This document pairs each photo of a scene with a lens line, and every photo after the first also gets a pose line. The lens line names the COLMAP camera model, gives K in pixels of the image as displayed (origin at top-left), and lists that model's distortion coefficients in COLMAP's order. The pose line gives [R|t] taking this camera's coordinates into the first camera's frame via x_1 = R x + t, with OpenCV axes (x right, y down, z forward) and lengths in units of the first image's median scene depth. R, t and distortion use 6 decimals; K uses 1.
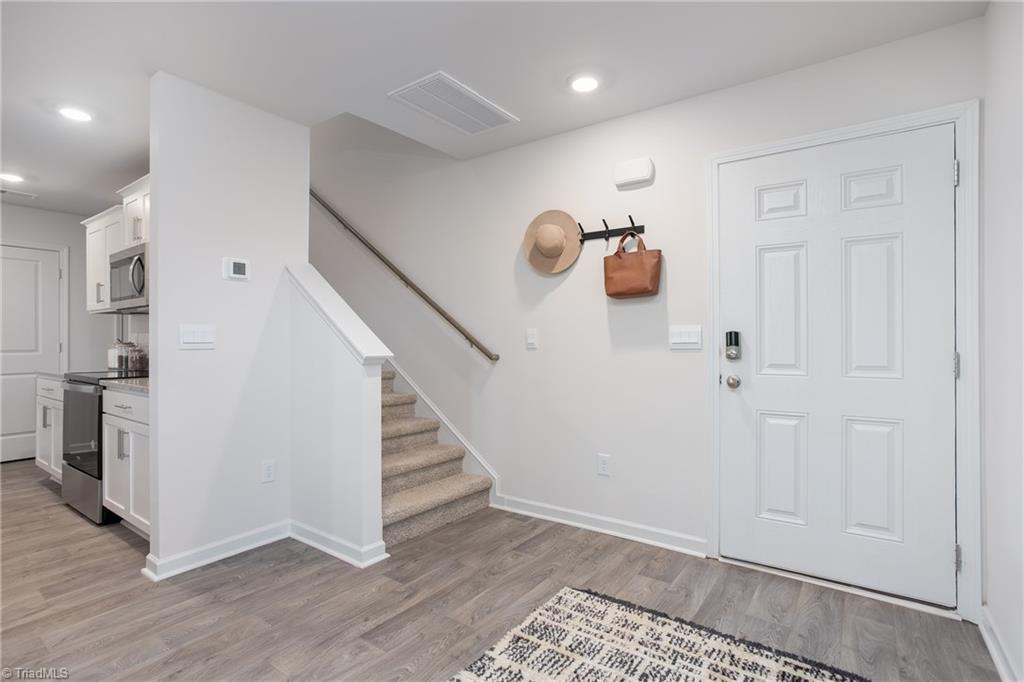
lens RADIAL K [[486.1, 0, 510.6], [0, 486.1, 344.9], [0, 0, 1]] dist [-0.002499, 0.000420]
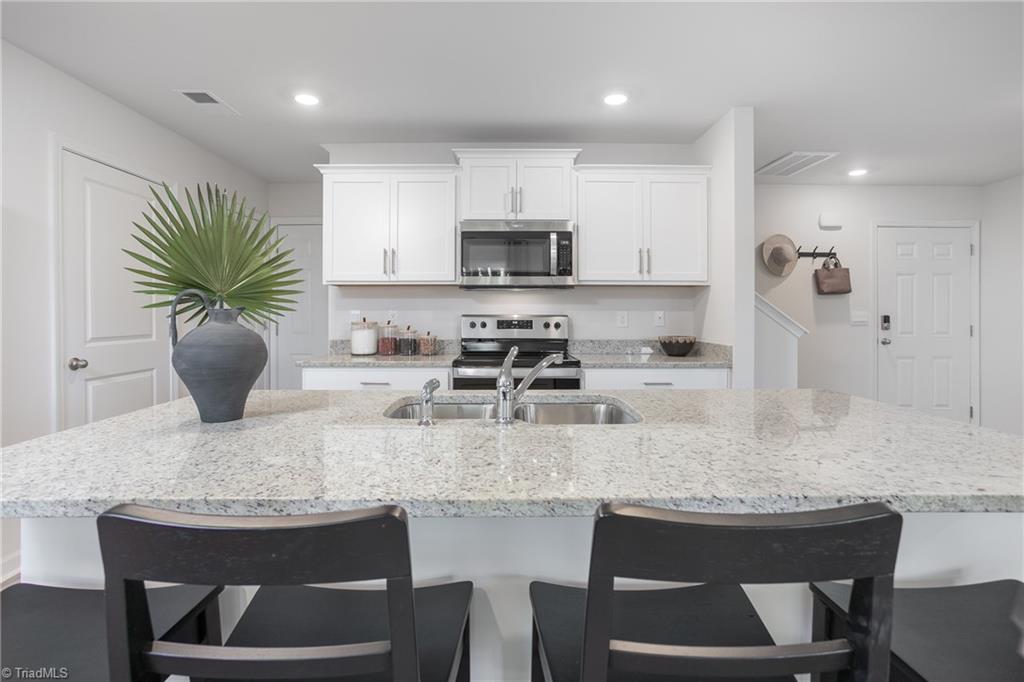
lens RADIAL K [[491.2, 0, 509.6], [0, 491.2, 312.4], [0, 0, 1]] dist [-0.029413, 0.000595]
pose [[0.807302, 0.006054, 0.590107, -1.622339], [0.002262, 0.999908, -0.013353, -0.013949], [-0.590134, 0.012115, 0.807214, 0.292778]]
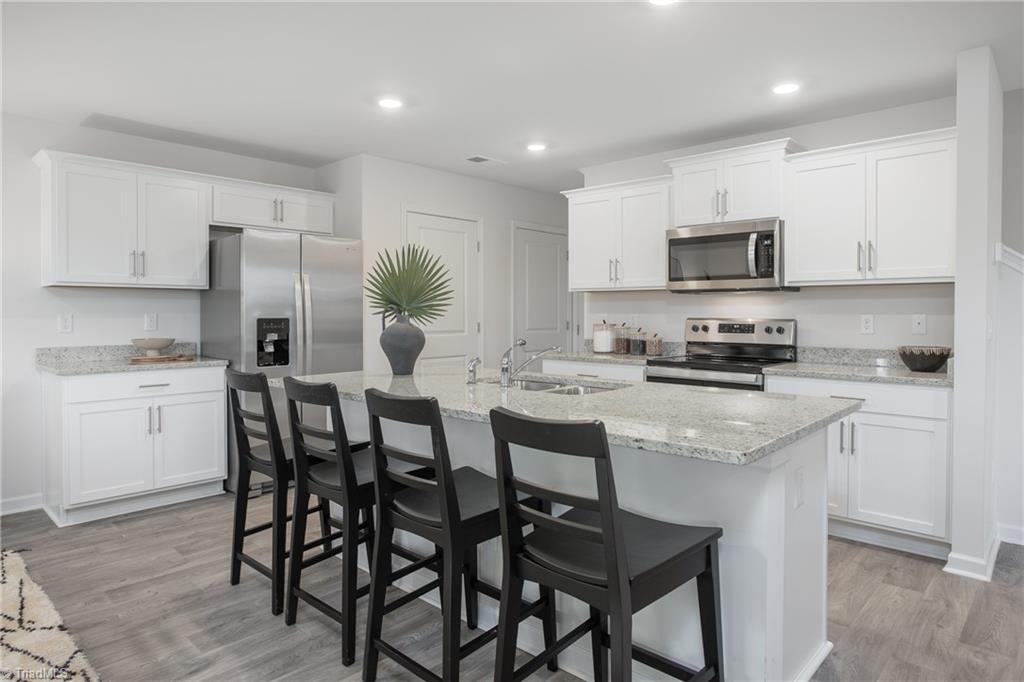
lens RADIAL K [[619.7, 0, 539.3], [0, 619.7, 319.2], [0, 0, 1]] dist [-0.043022, 0.016329]
pose [[0.994883, 0.007092, -0.100786, -1.211349], [-0.007139, 0.999975, -0.000108, -0.018695], [0.100783, 0.000827, 0.994908, -0.246173]]
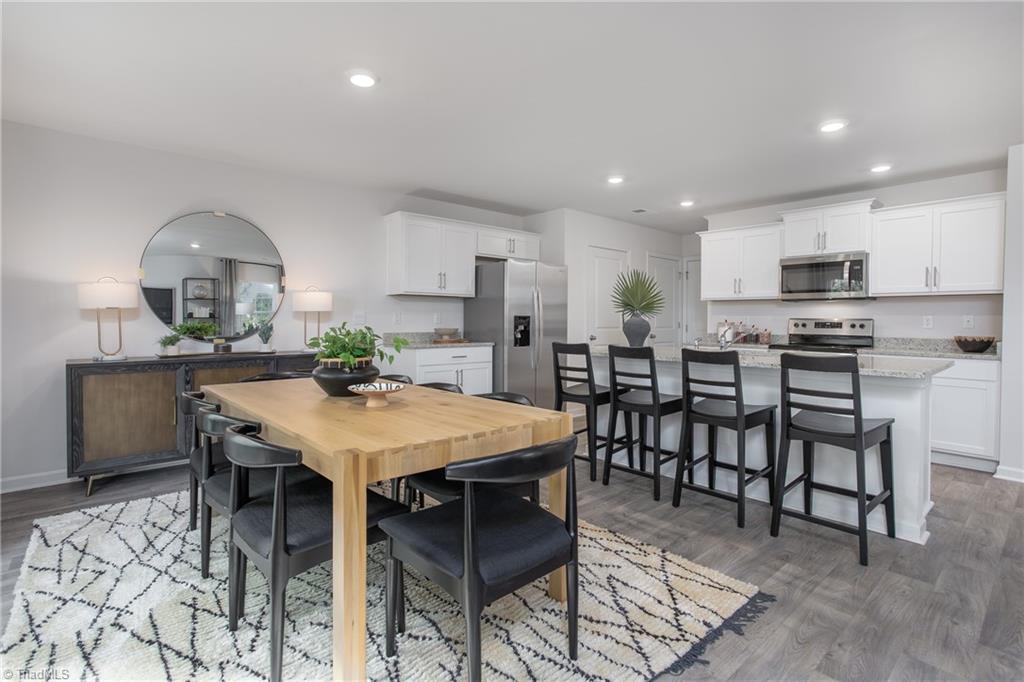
lens RADIAL K [[512.0, 0, 534.7], [0, 512.0, 327.2], [0, 0, 1]] dist [0.002310, 0.001192]
pose [[0.983948, 0.015929, -0.177745, -1.595666], [-0.015698, 0.999873, 0.002708, 0.018781], [0.177766, 0.000125, 0.984073, -0.714356]]
